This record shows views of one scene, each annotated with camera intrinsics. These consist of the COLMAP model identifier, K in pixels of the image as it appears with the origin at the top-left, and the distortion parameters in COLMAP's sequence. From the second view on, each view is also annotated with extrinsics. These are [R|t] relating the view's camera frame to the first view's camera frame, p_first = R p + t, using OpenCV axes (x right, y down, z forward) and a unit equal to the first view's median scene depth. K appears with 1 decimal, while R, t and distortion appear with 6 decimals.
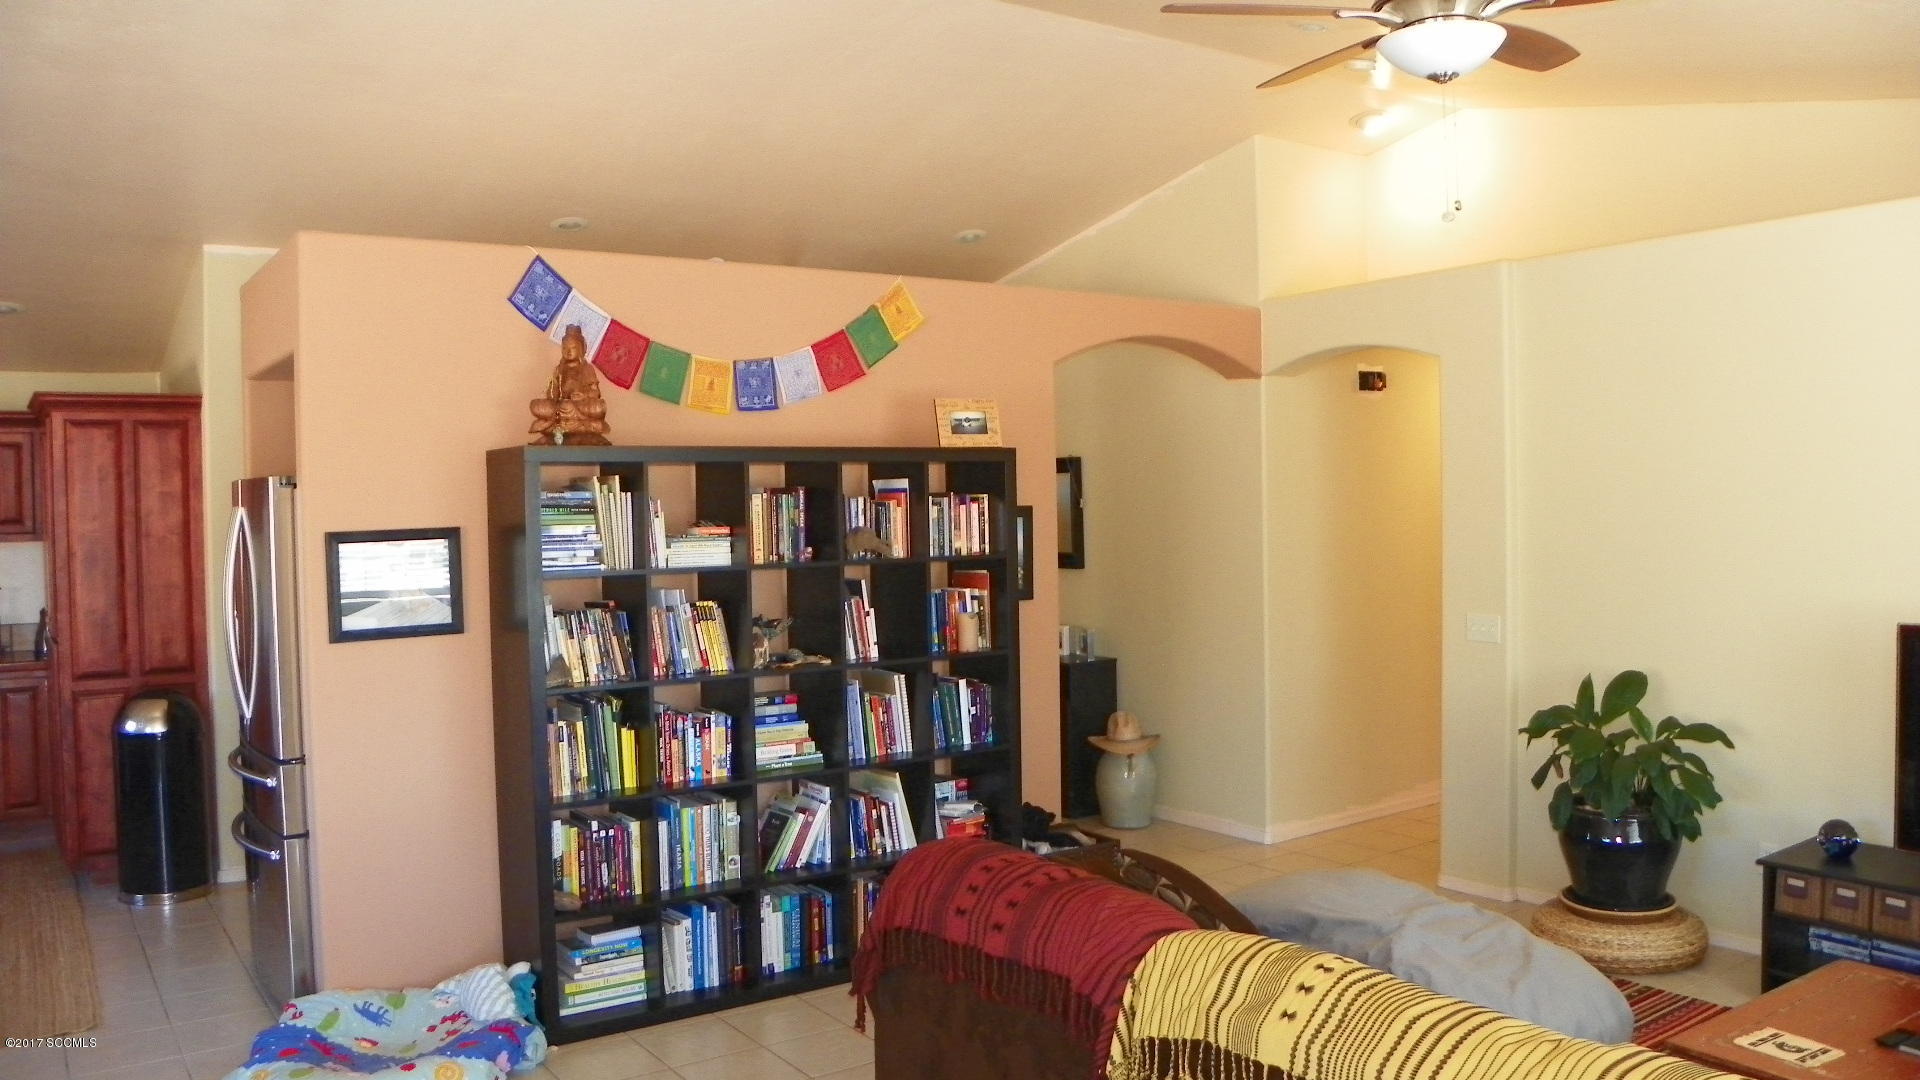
lens RADIAL K [[1468.2, 0, 960.0], [0, 1468.2, 540.0], [0, 0, 1]] dist [-0.168555, 0.118686]
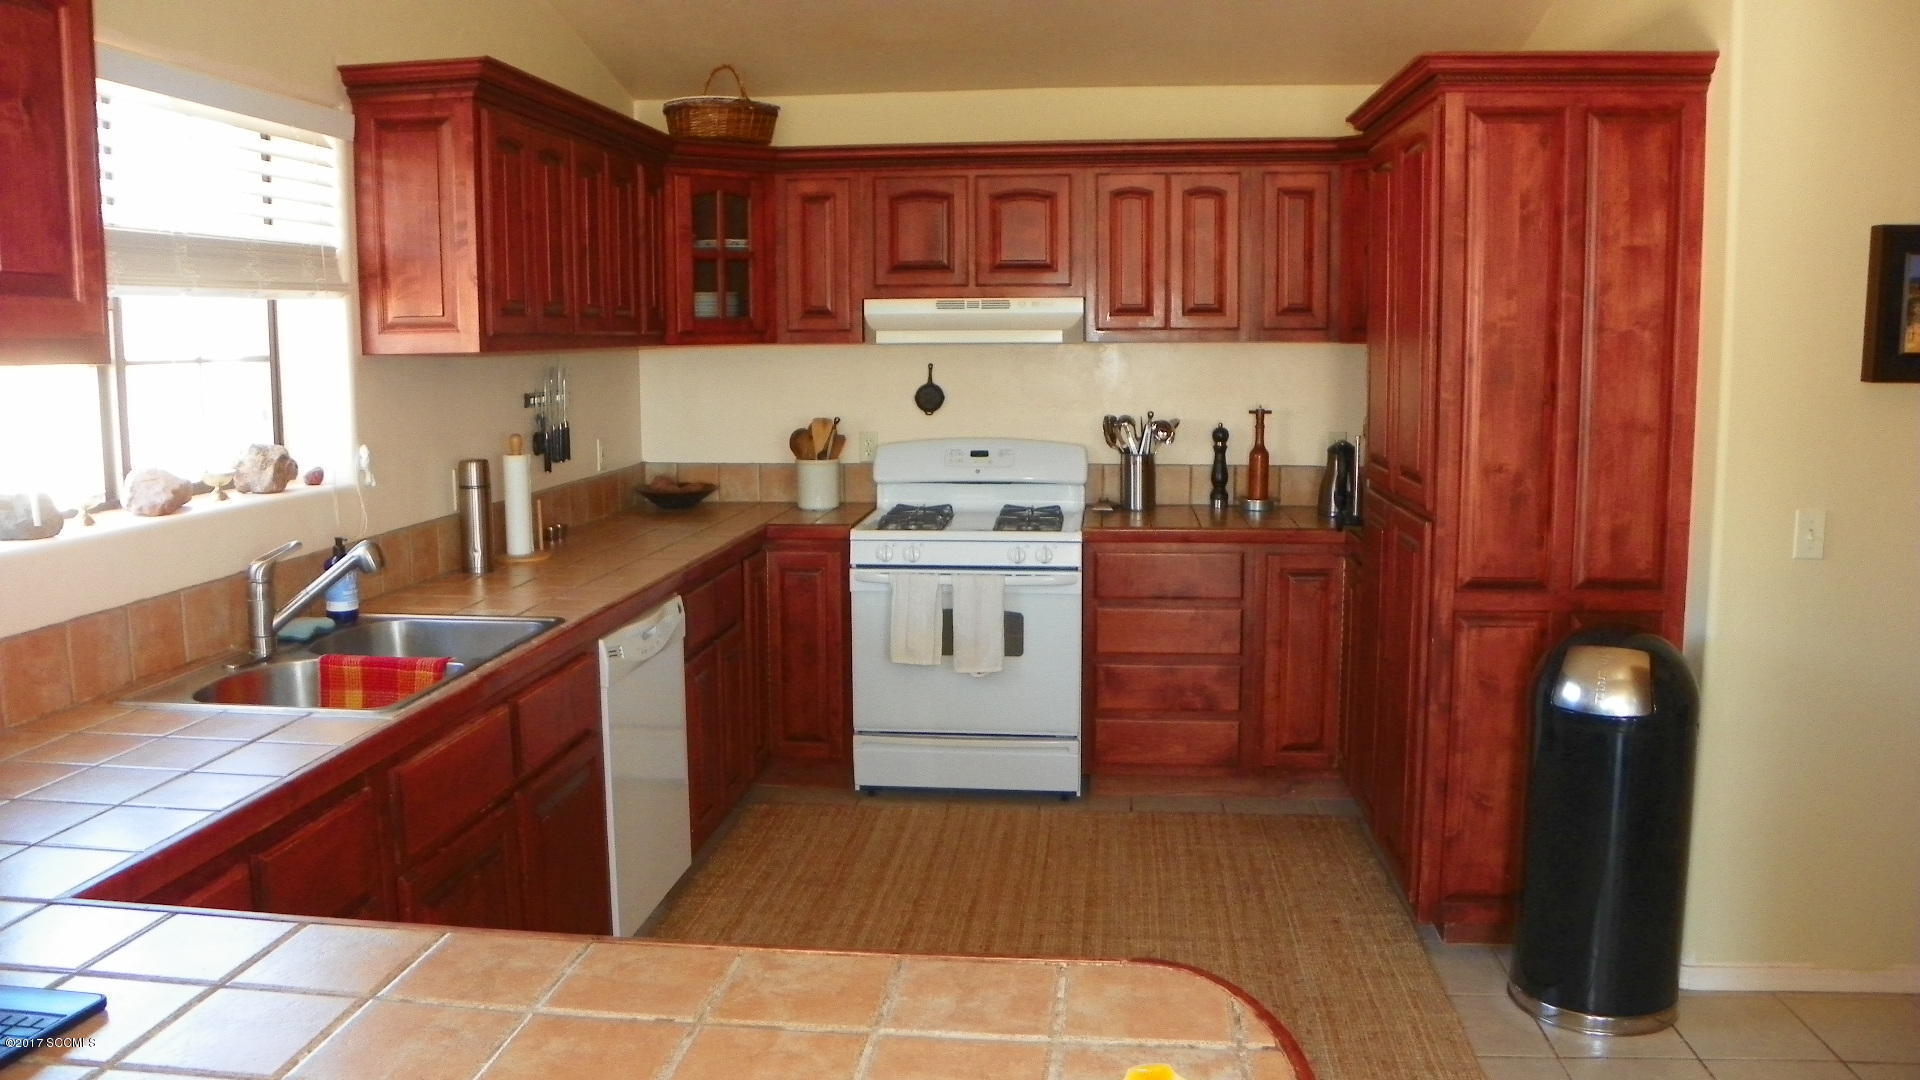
lens RADIAL K [[1468.2, 0, 960.0], [0, 1468.2, 540.0], [0, 0, 1]] dist [-0.168555, 0.118686]
pose [[0.754903, 0.095563, -0.648837, -0.410679], [-0.016272, 0.991752, 0.127136, 0.011453], [0.655635, -0.085417, 0.750231, 0.443459]]
